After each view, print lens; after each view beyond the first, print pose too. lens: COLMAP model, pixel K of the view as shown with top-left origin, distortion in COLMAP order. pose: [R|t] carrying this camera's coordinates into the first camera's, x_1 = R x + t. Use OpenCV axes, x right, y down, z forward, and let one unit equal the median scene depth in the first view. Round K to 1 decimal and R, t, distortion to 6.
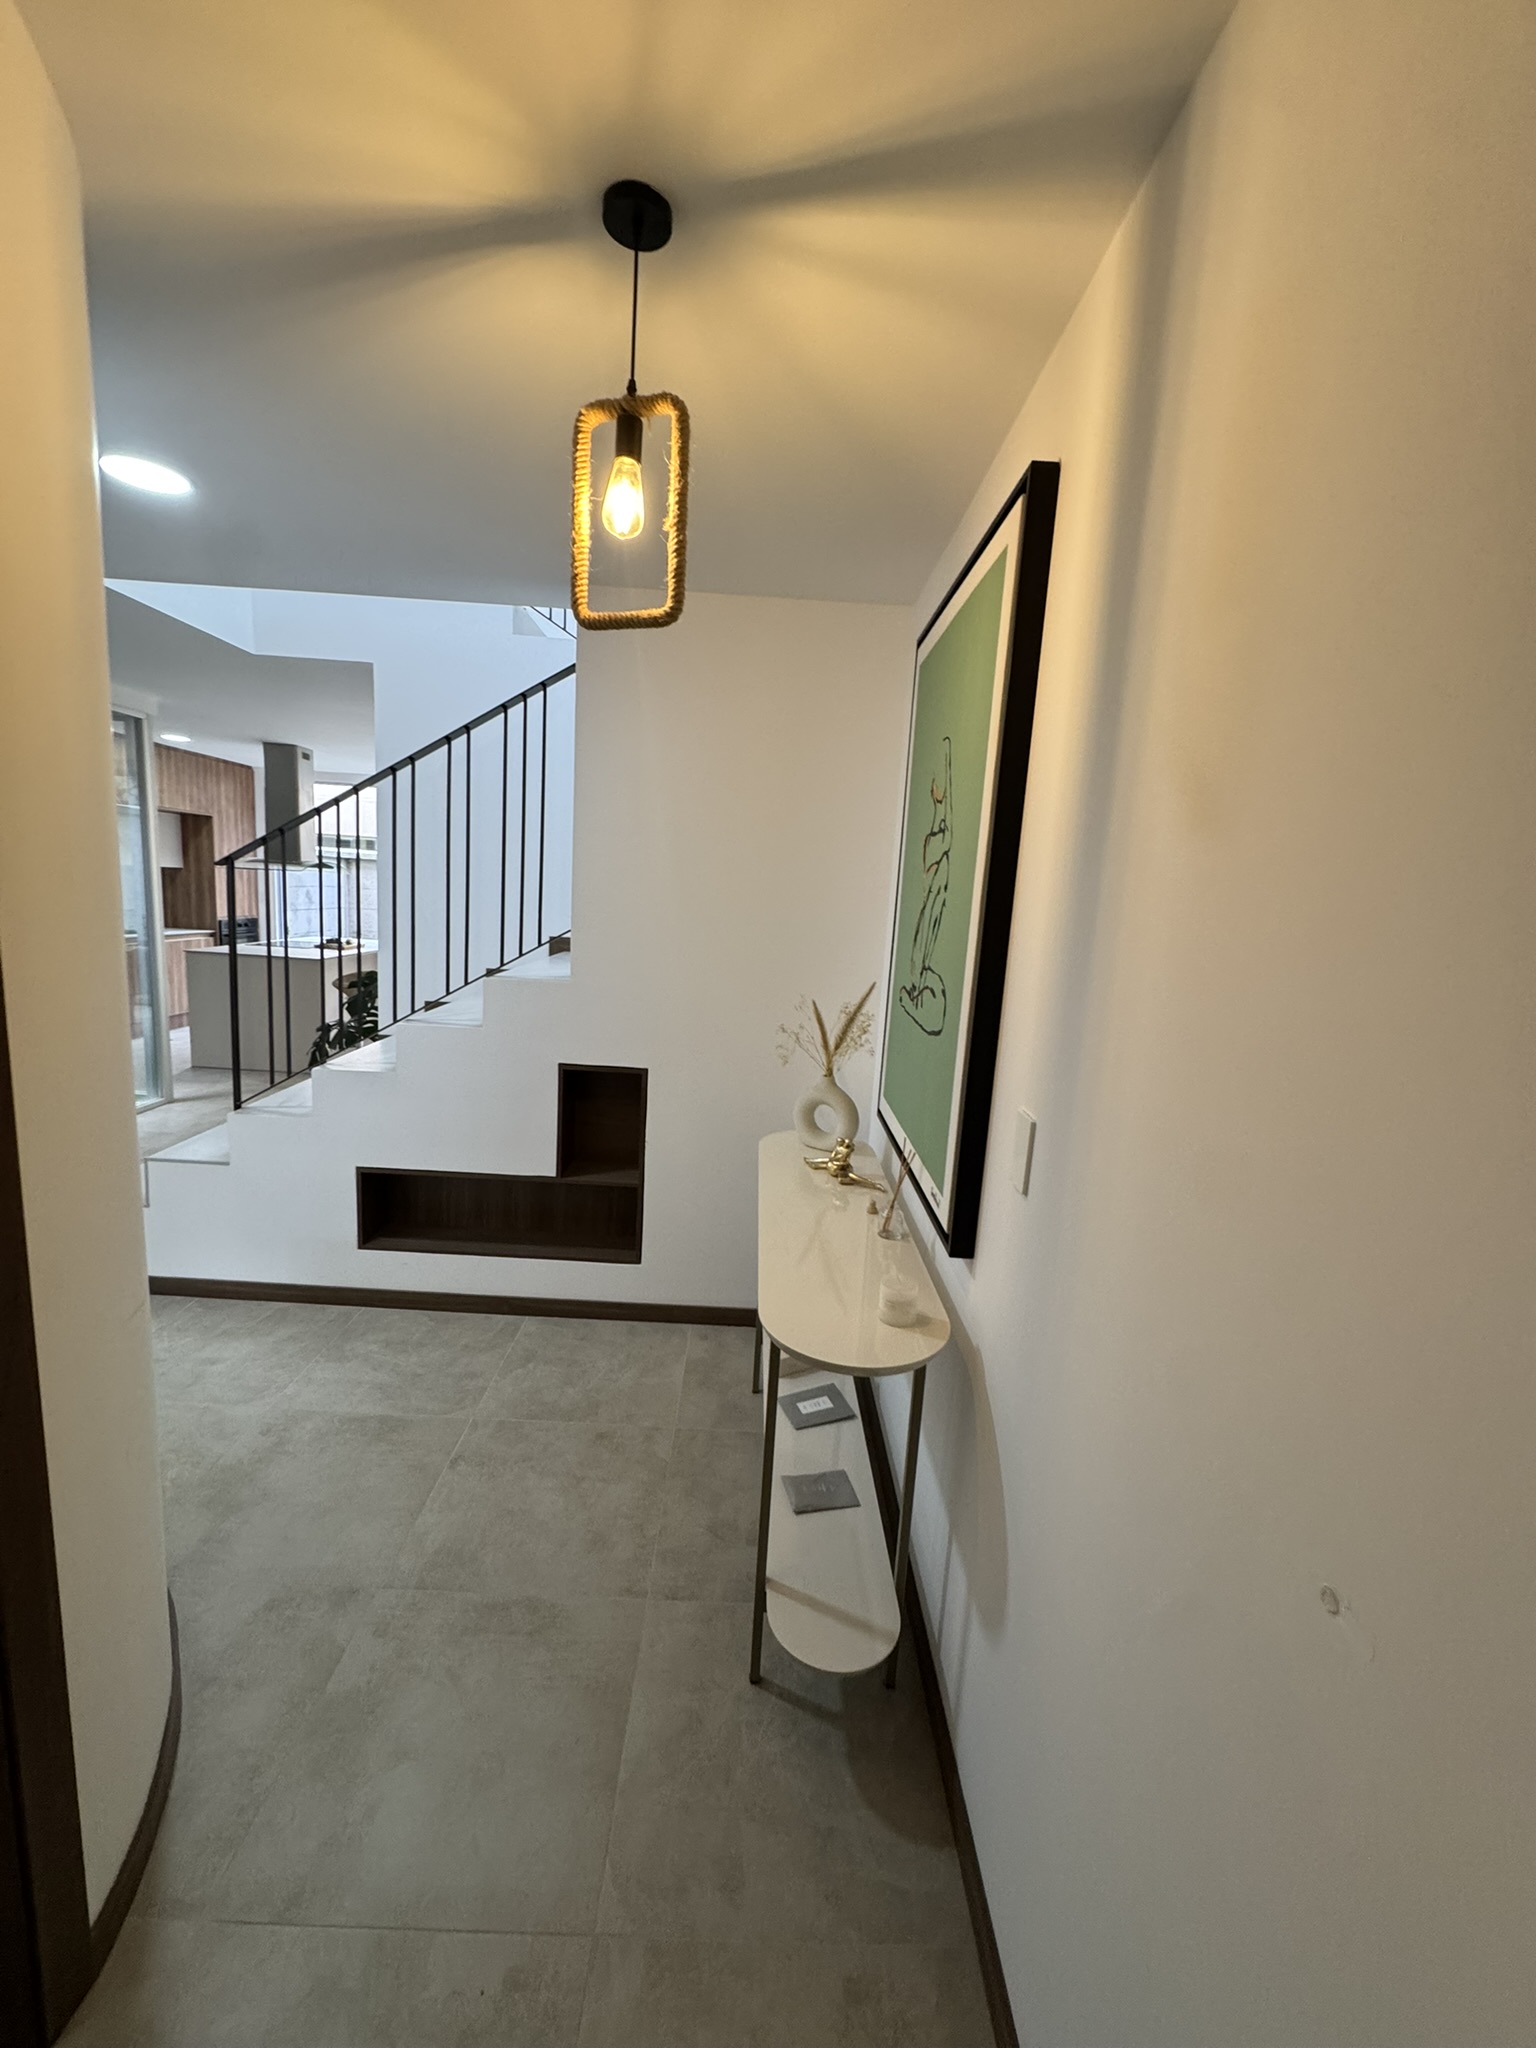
lens RADIAL K [[819.1, 0, 762.3], [0, 819.1, 1022.8], [0, 0, 1]] dist [-0.003158, -0.000129]
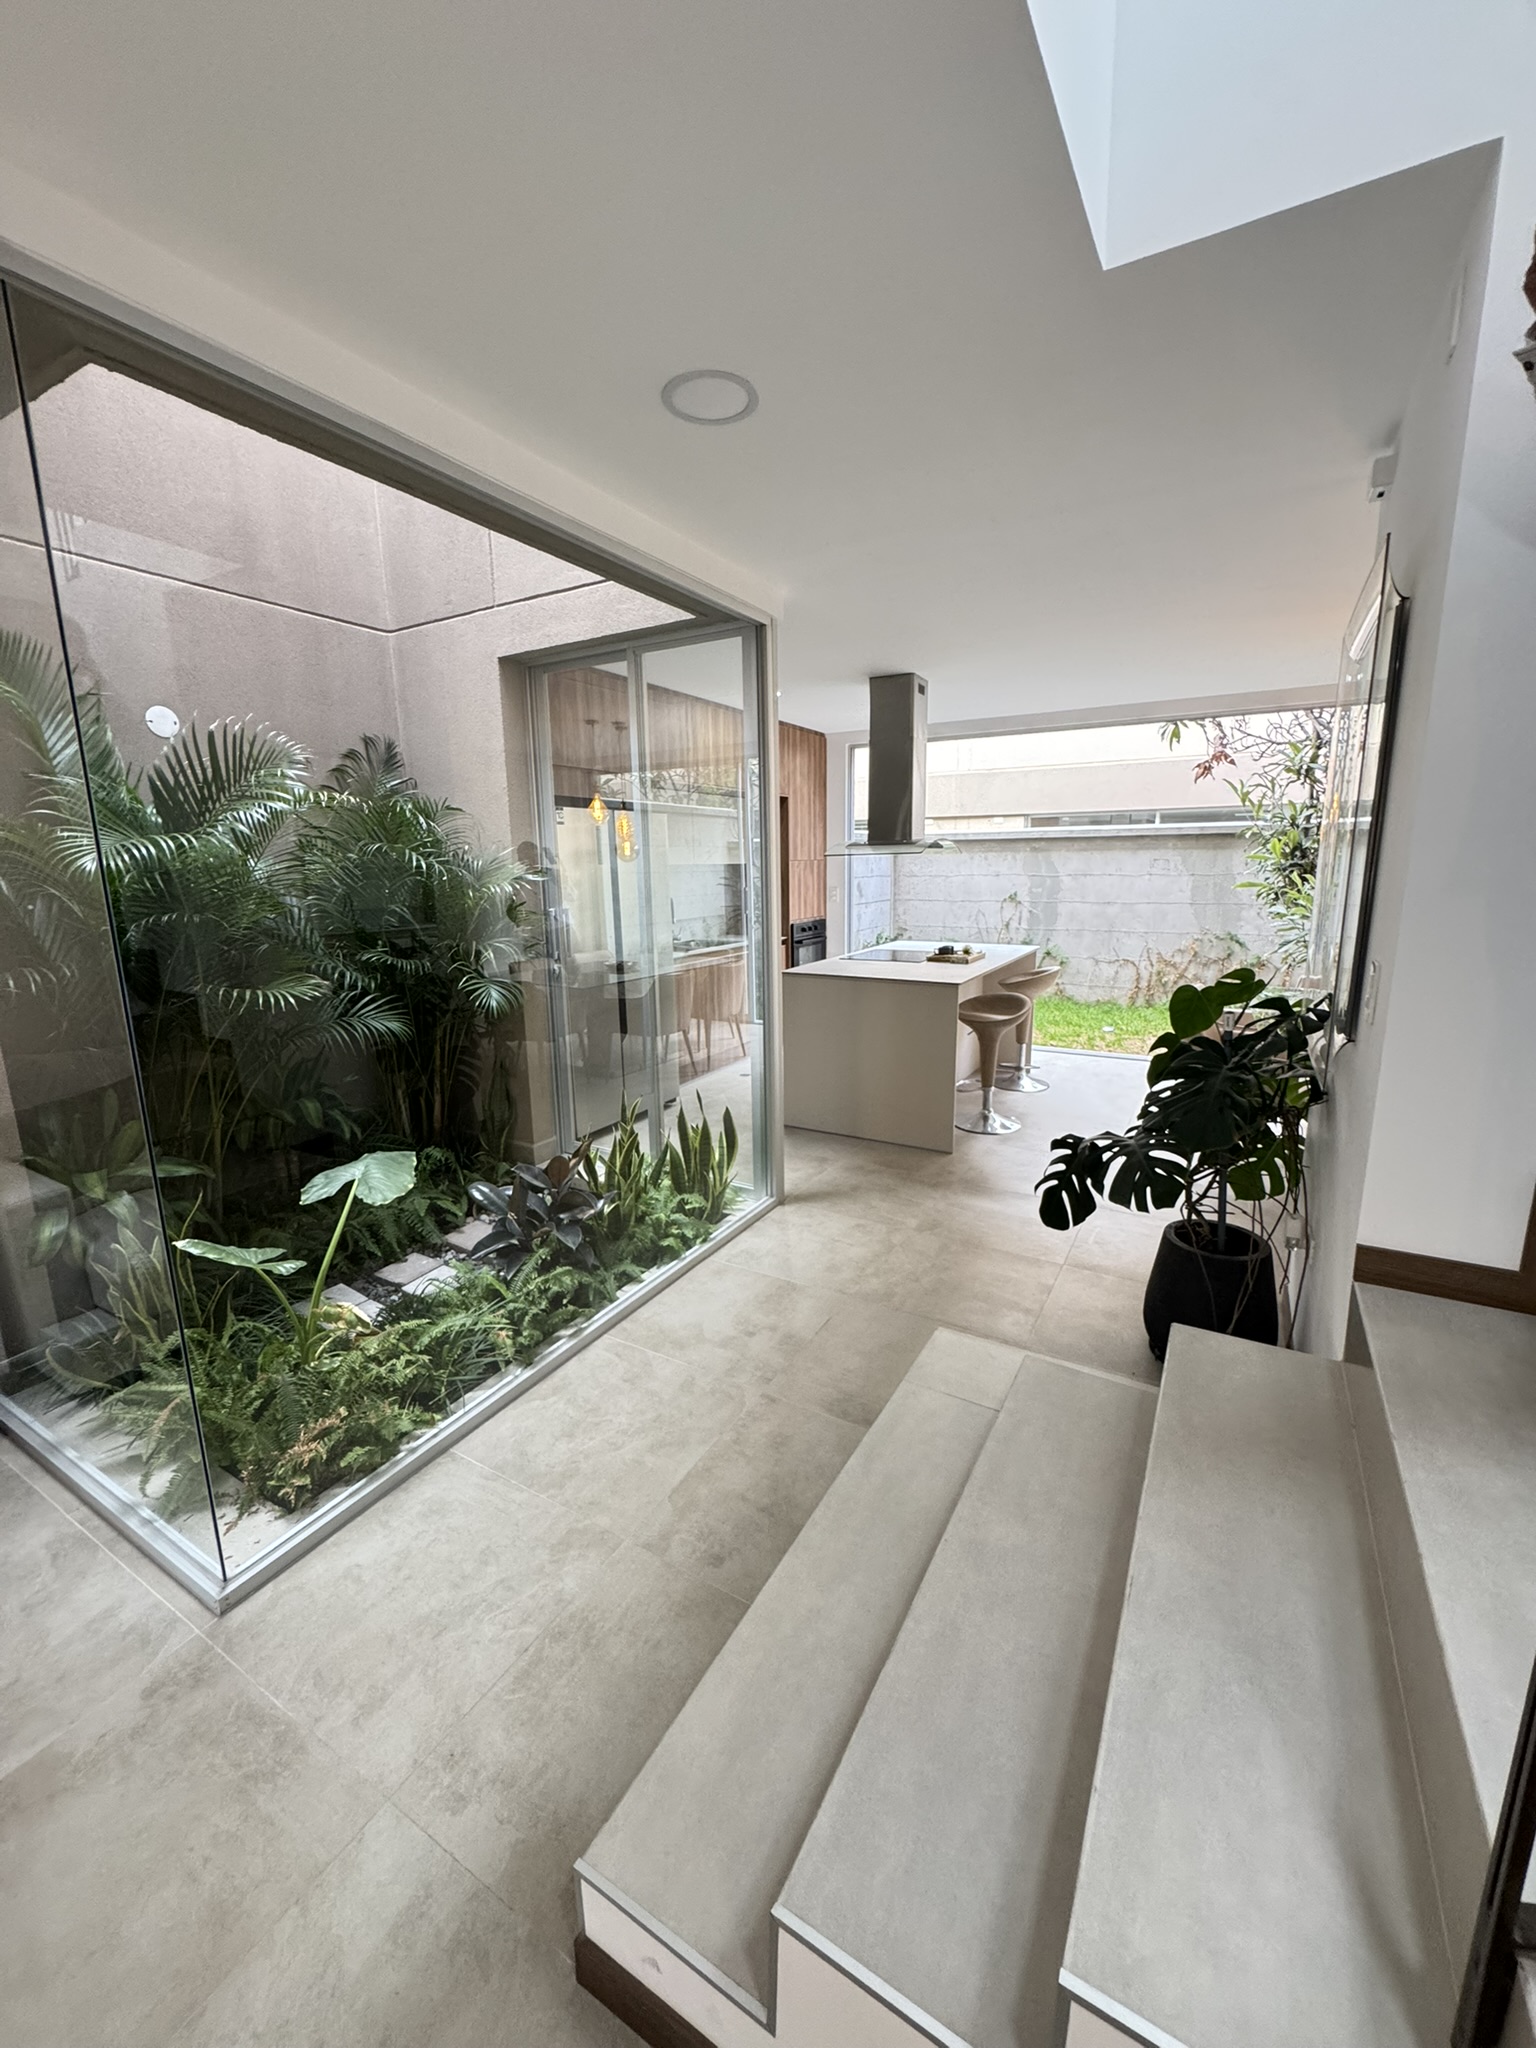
lens RADIAL K [[819.1, 0, 775.5], [0, 819.1, 1024.5], [0, 0, 1]] dist [-0.003158, -0.000129]
pose [[0.864747, 0.026045, -0.501531, -0.262895], [-0.012295, 0.999453, 0.030702, -0.049099], [0.502056, -0.020383, 0.864595, 0.276405]]
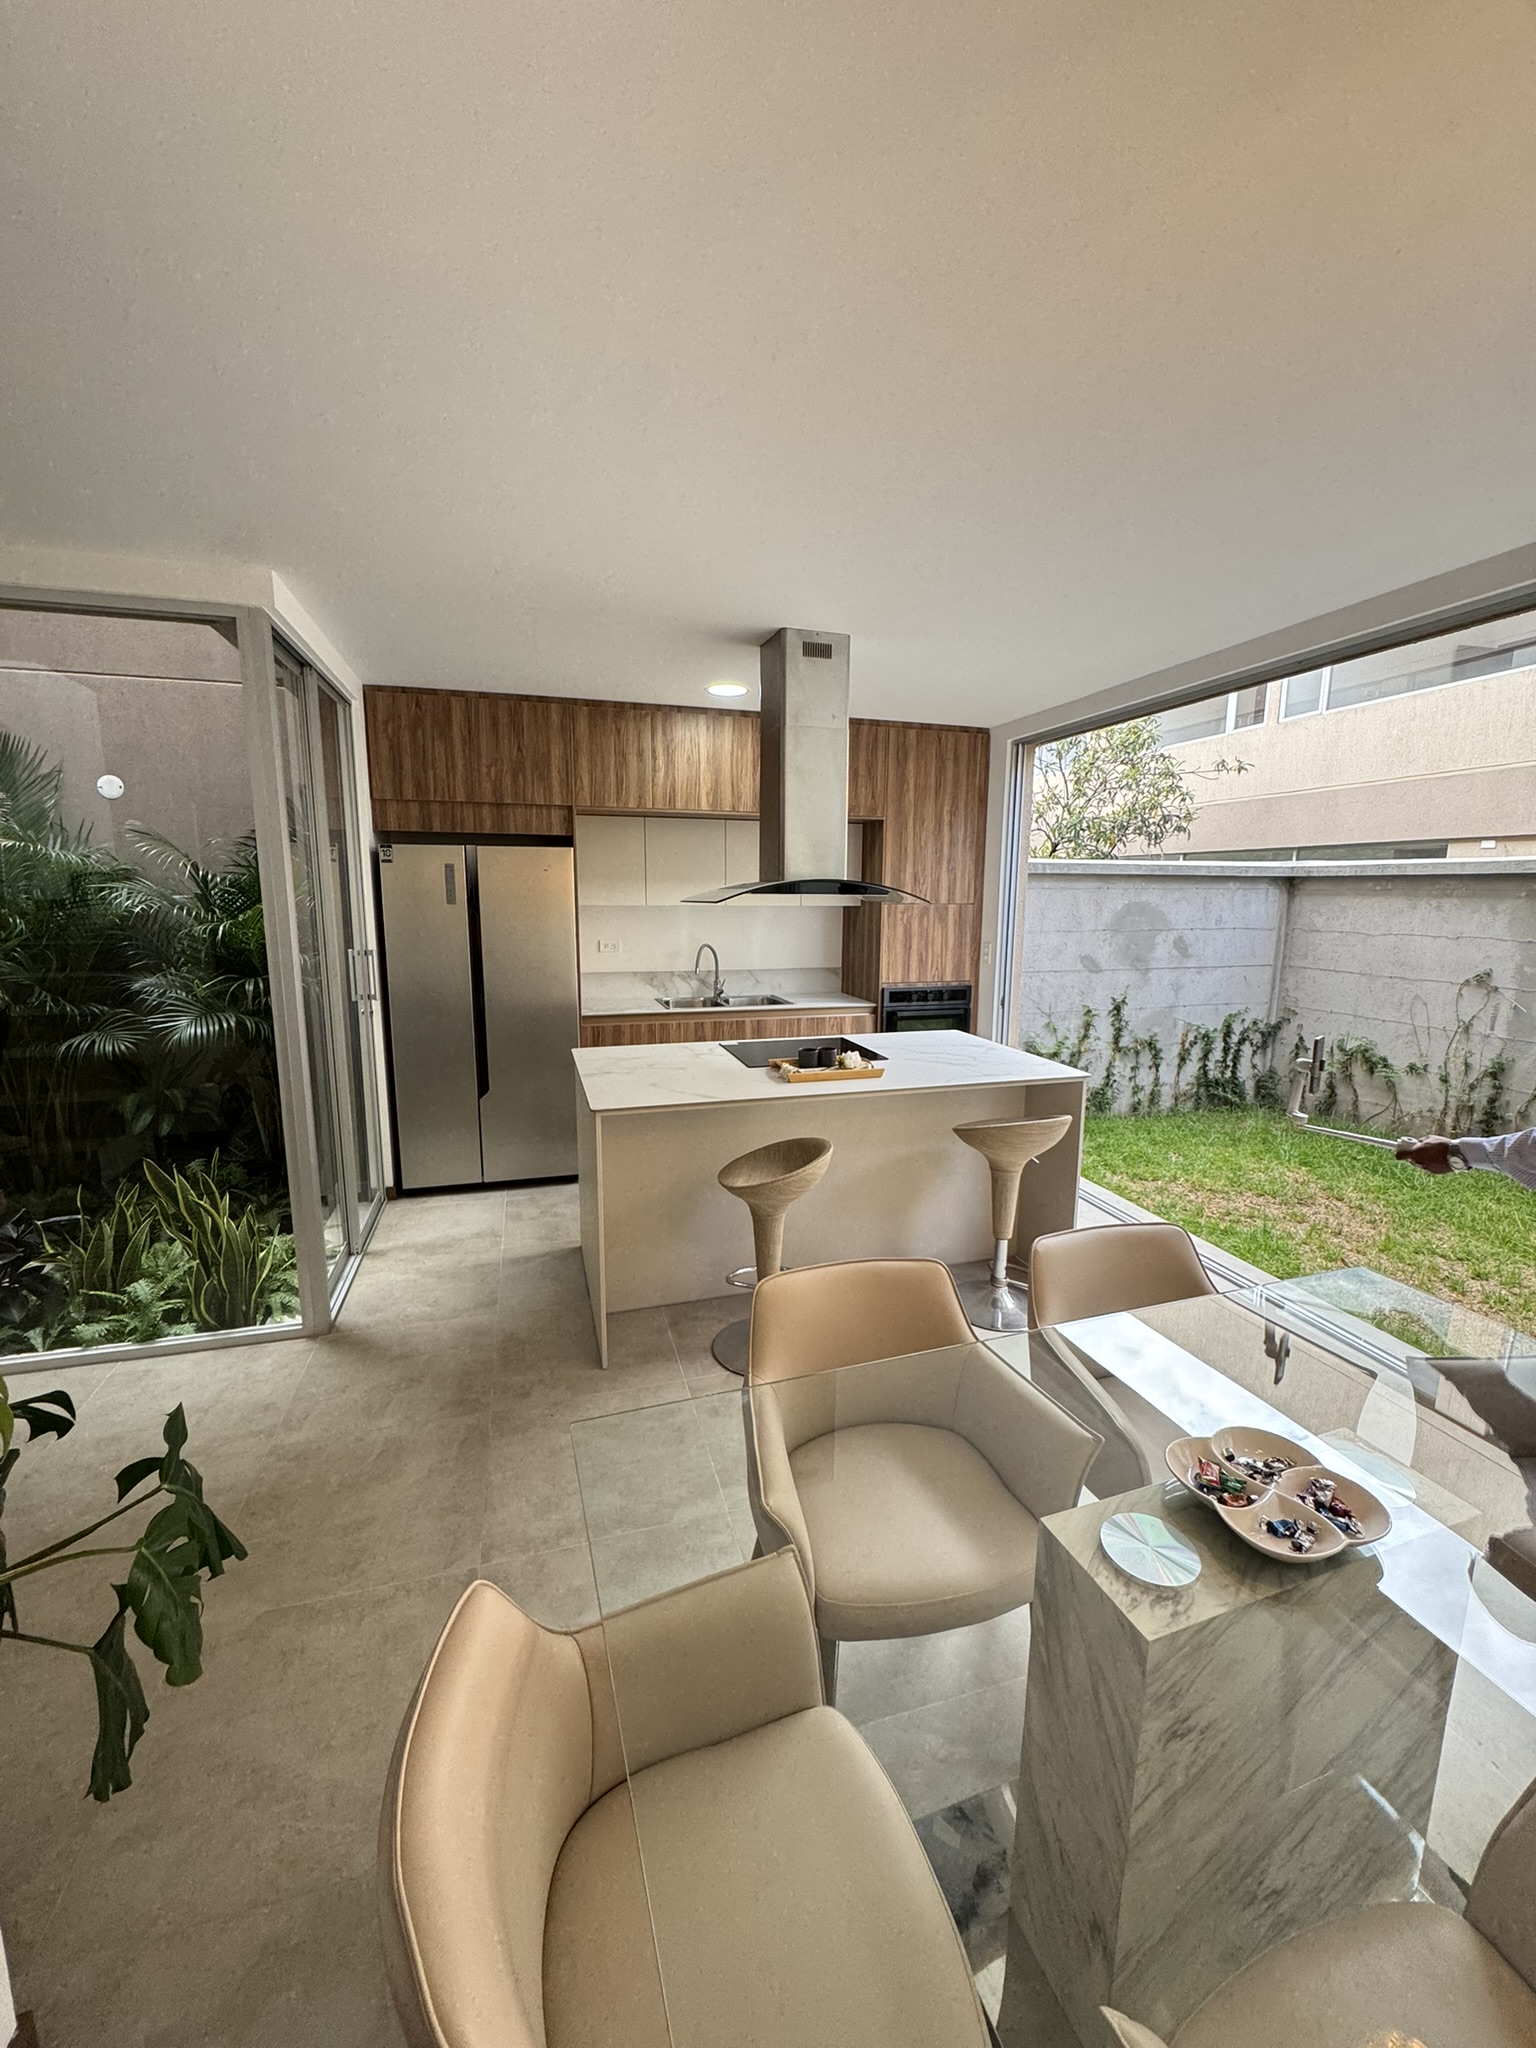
lens RADIAL K [[819.1, 0, 766.4], [0, 819.1, 1026.1], [0, 0, 1]] dist [-0.003158, -0.000129]
pose [[0.284868, 0.096849, -0.953662, -0.095907], [-0.141179, 0.988272, 0.058192, -0.121193], [0.948113, 0.118060, 0.295200, 0.744759]]
